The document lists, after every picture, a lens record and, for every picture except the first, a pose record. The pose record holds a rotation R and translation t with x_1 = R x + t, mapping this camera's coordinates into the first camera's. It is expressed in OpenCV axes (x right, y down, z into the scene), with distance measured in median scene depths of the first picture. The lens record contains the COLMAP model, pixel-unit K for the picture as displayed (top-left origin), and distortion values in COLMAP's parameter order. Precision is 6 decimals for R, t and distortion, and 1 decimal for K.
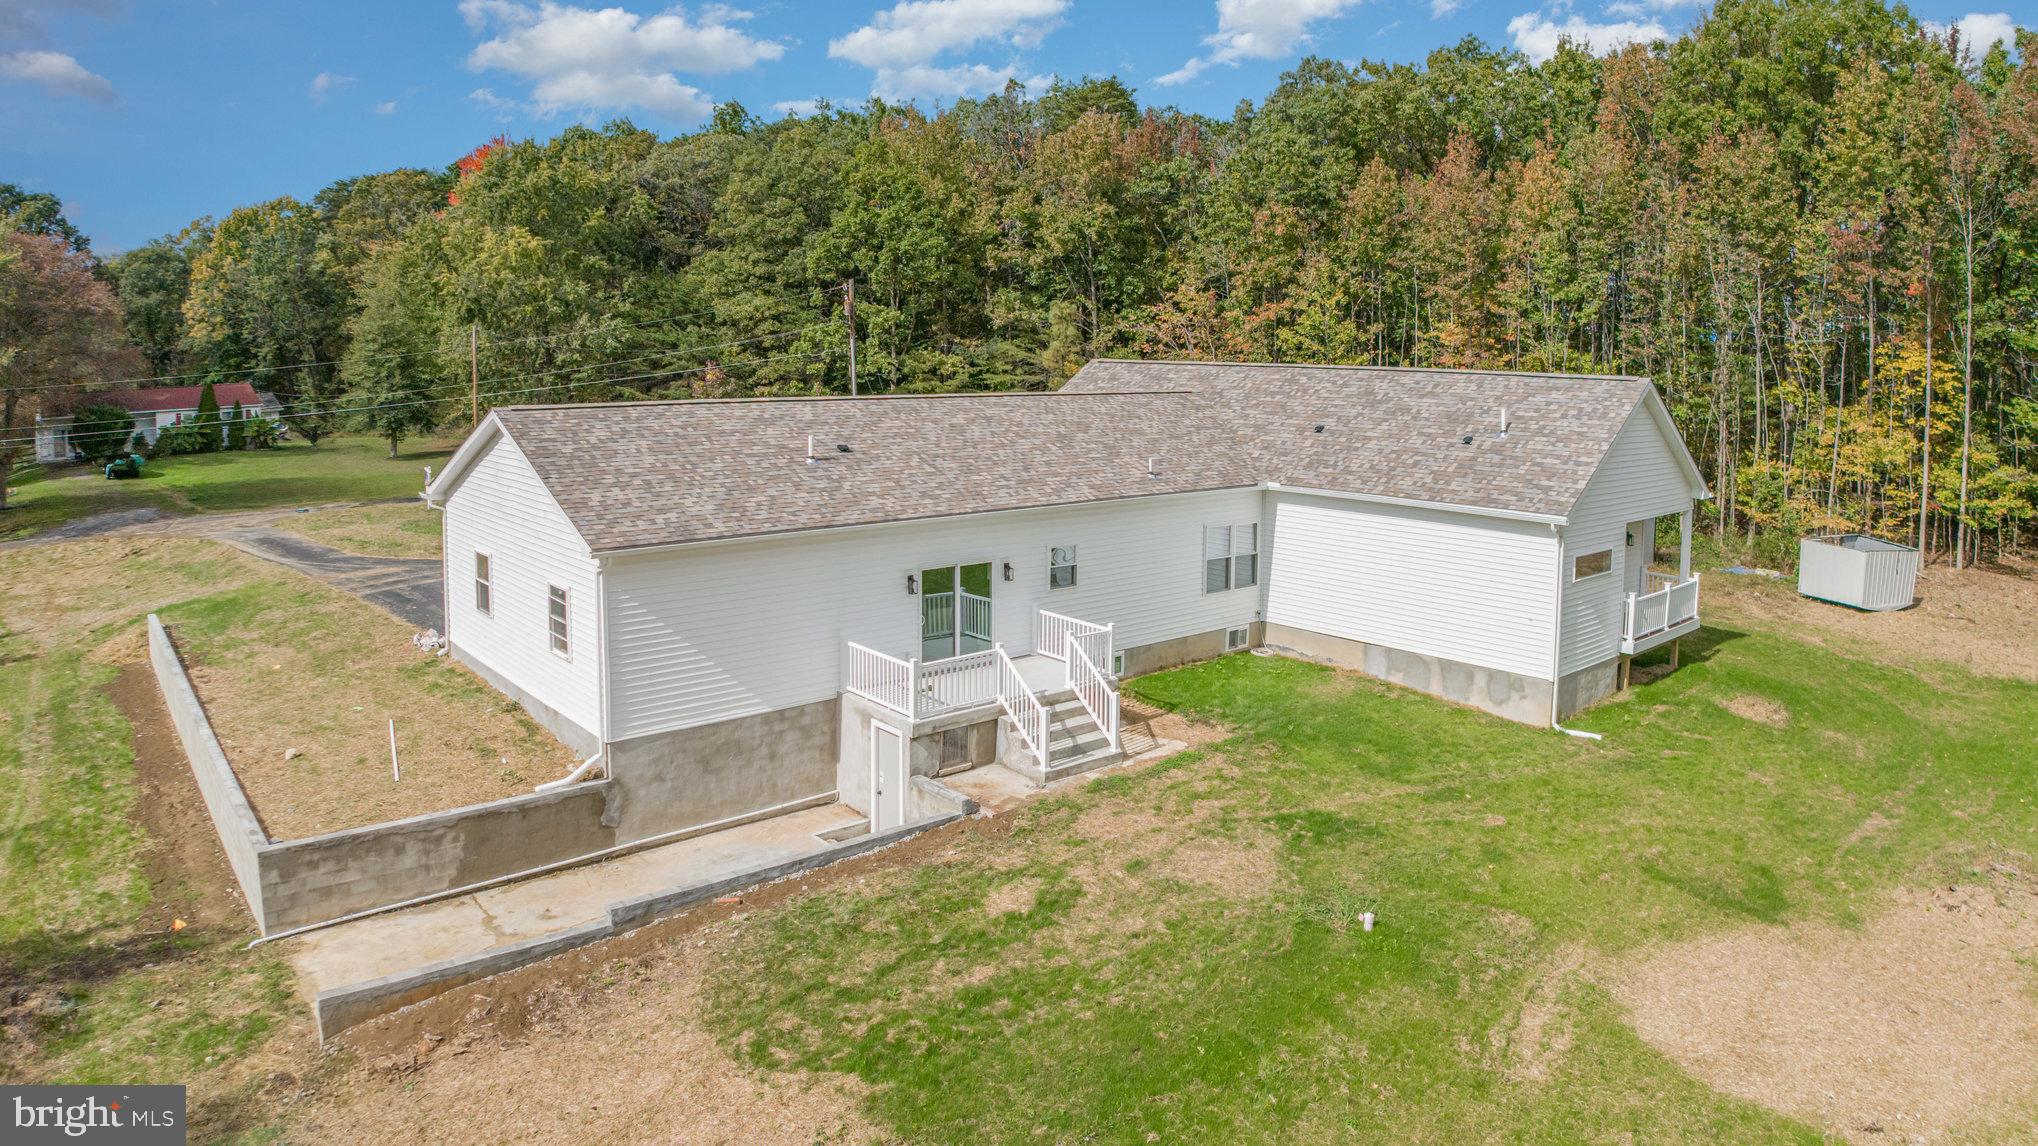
lens RADIAL K [[1252.3, 0, 1026.8], [0, 1252.3, 559.2], [0, 0, 1]] dist [-0.159435, 0.002050]
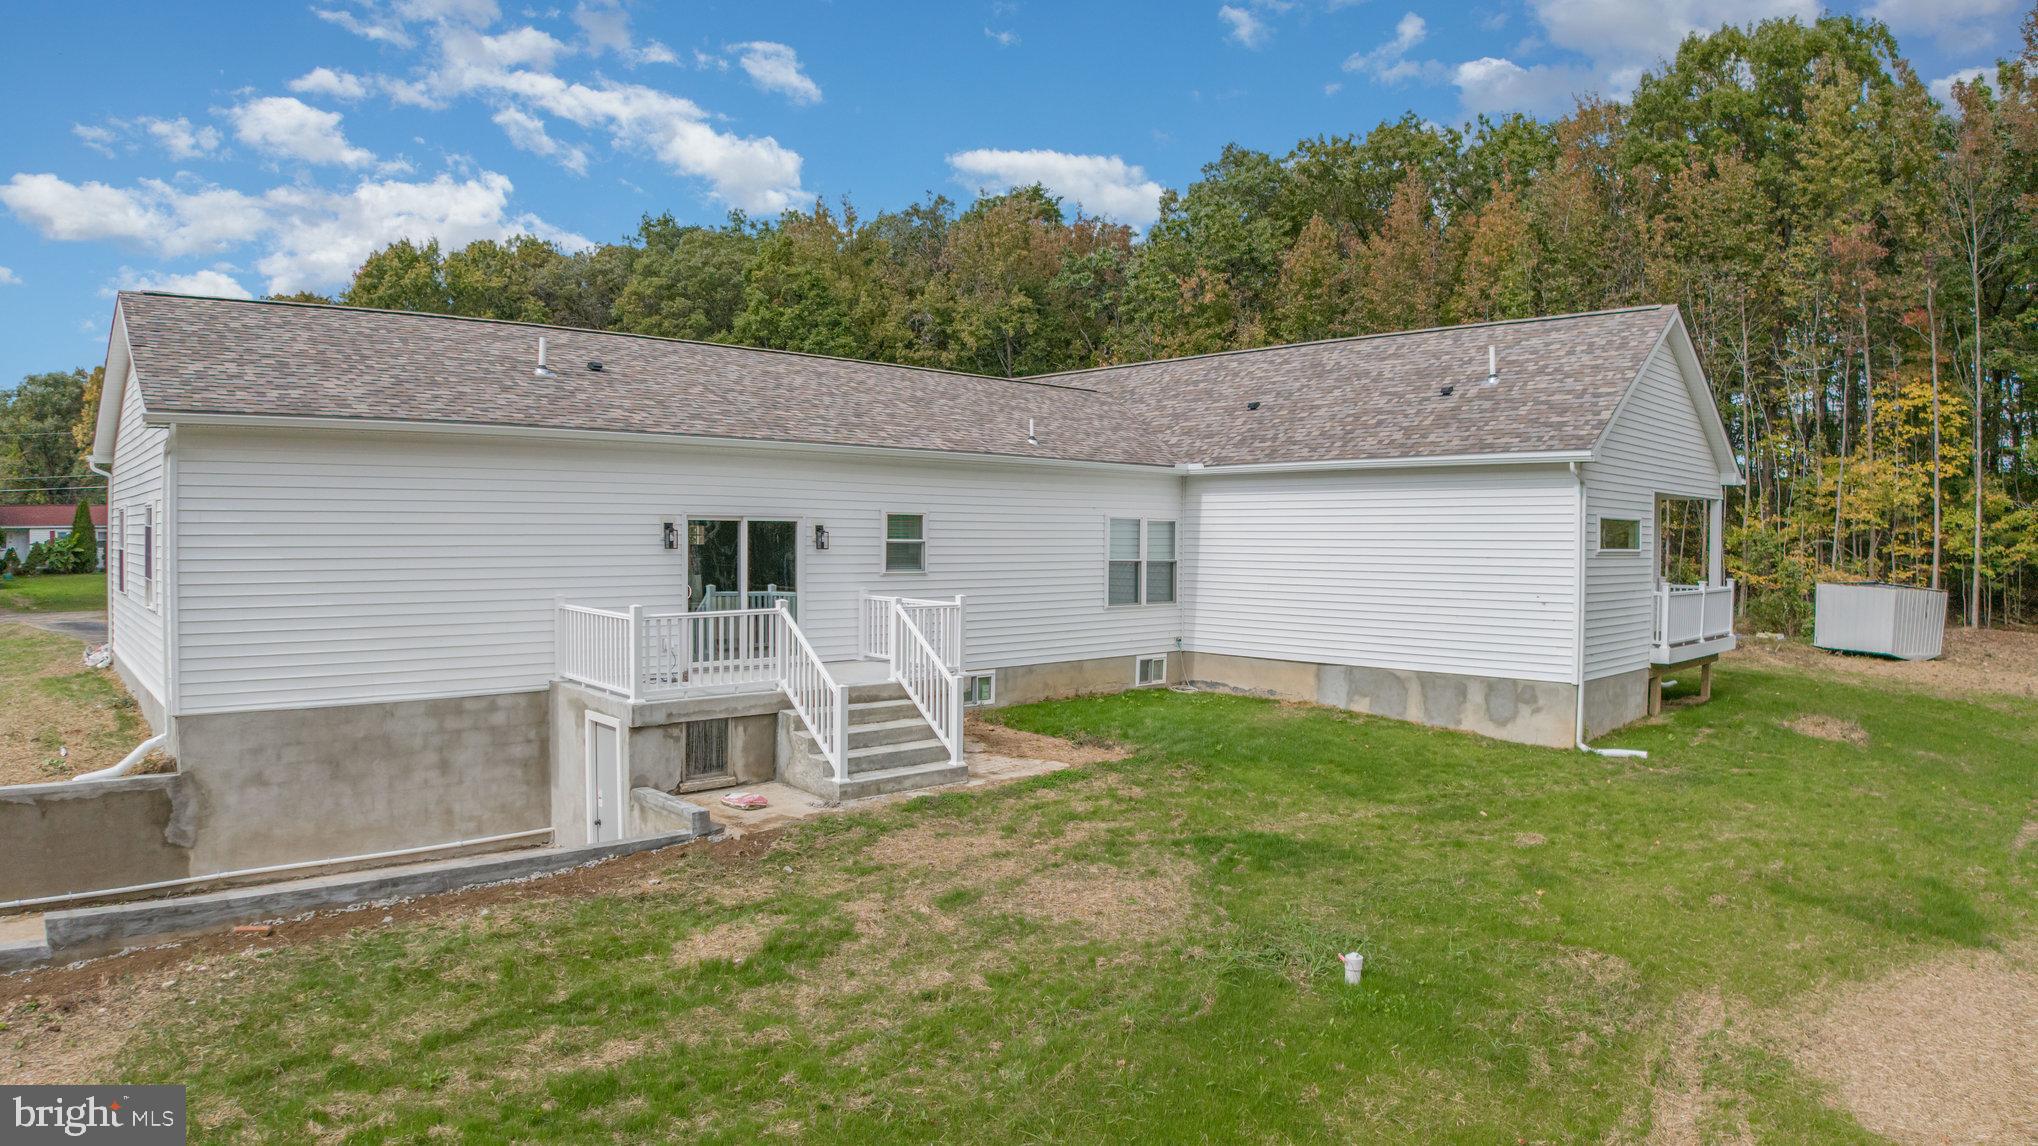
lens RADIAL K [[1350.3, 0, 1055.1], [0, 1350.3, 619.2], [0, 0, 1]] dist [-0.209202, 0.004336]
pose [[0.996615, 0.001021, 0.082203, 0.065973], [0.003542, 0.998461, -0.055344, 0.119090], [-0.082133, 0.055448, 0.995078, 0.280833]]
